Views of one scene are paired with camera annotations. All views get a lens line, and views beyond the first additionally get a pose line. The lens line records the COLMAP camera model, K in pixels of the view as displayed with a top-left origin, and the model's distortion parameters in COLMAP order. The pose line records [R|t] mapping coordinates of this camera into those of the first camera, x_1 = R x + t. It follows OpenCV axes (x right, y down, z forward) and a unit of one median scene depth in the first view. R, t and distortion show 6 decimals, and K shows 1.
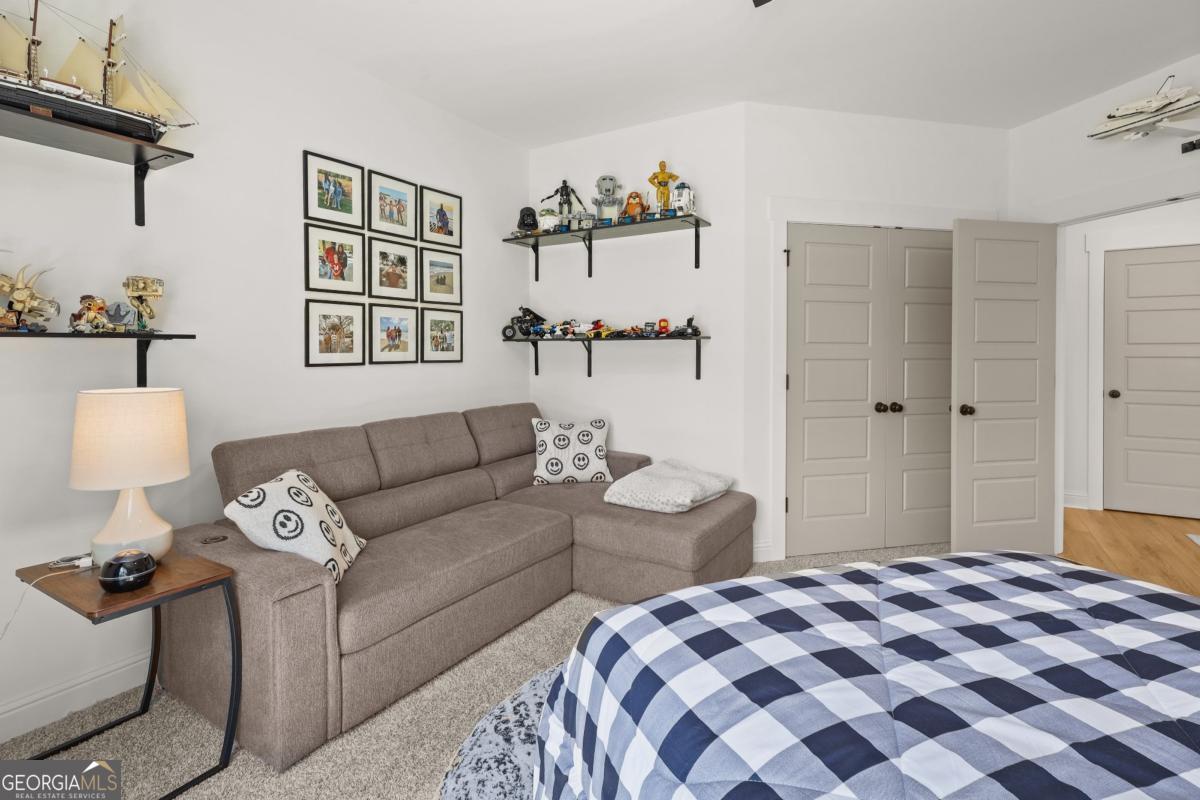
lens RADIAL K [[578.1, 0, 594.2], [0, 578.1, 361.2], [0, 0, 1]] dist [-0.005202, 0.002112]
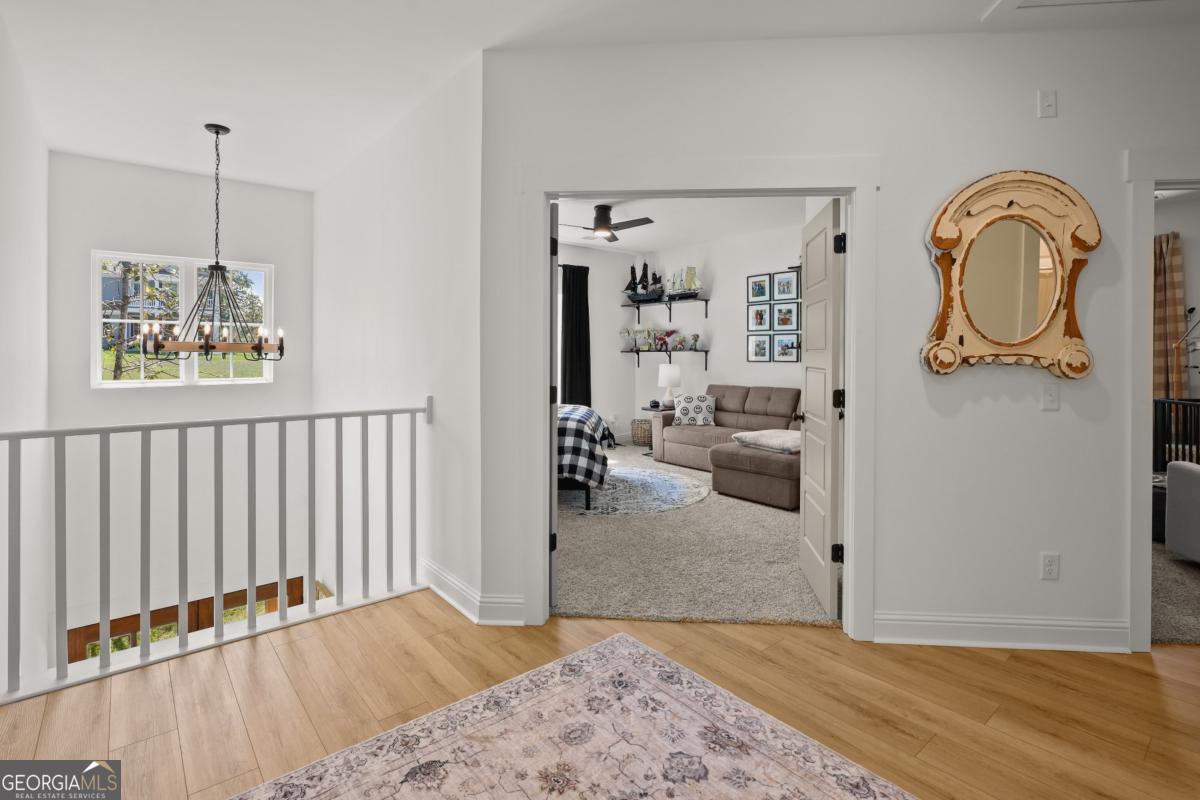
lens RADIAL K [[578.1, 0, 591.9], [0, 578.1, 355.7], [0, 0, 1]] dist [-0.005202, 0.002112]
pose [[-0.332966, 0.008059, -0.942904, 1.919770], [-0.018050, 0.999726, 0.014919, -0.038412], [0.942766, 0.021987, -0.332729, 1.091016]]
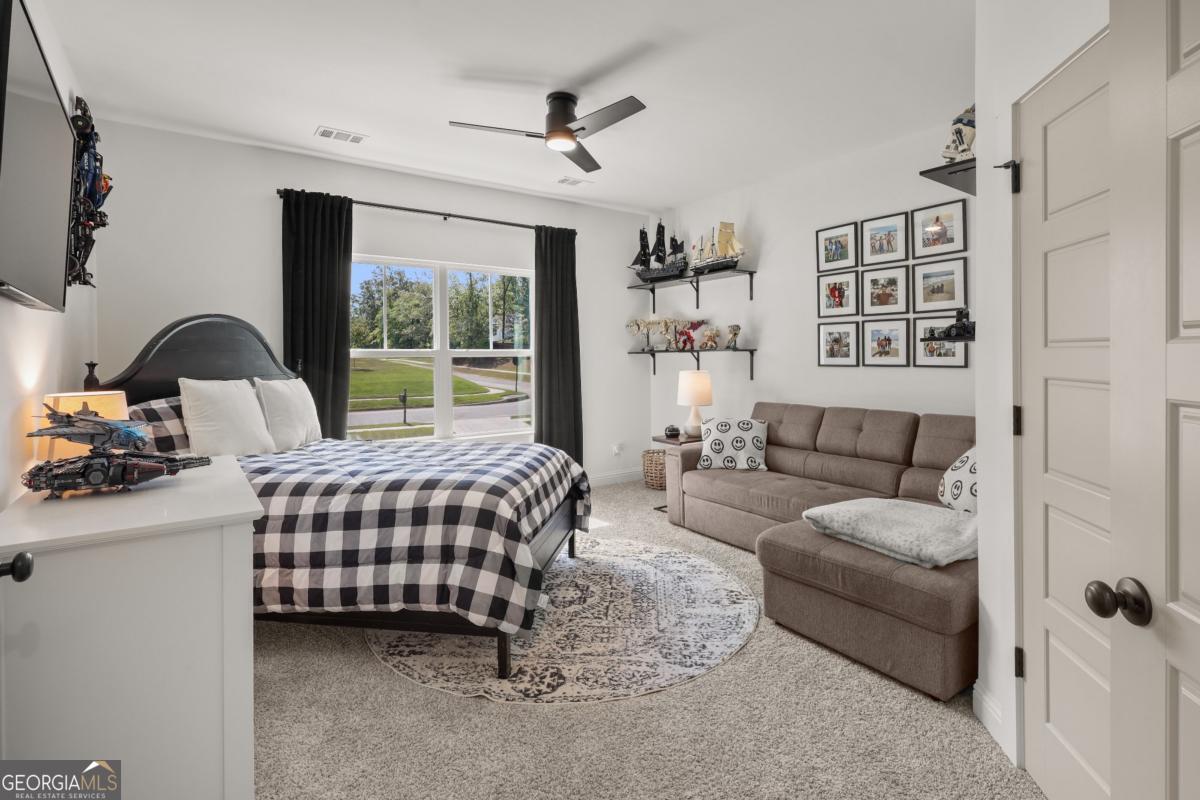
lens RADIAL K [[578.1, 0, 593.2], [0, 578.1, 356.5], [0, 0, 1]] dist [-0.005202, 0.002112]
pose [[-0.403726, 0.007514, -0.914849, 1.091013], [-0.007862, 0.999901, 0.011683, -0.028430], [0.914846, 0.011909, -0.403627, 0.977498]]
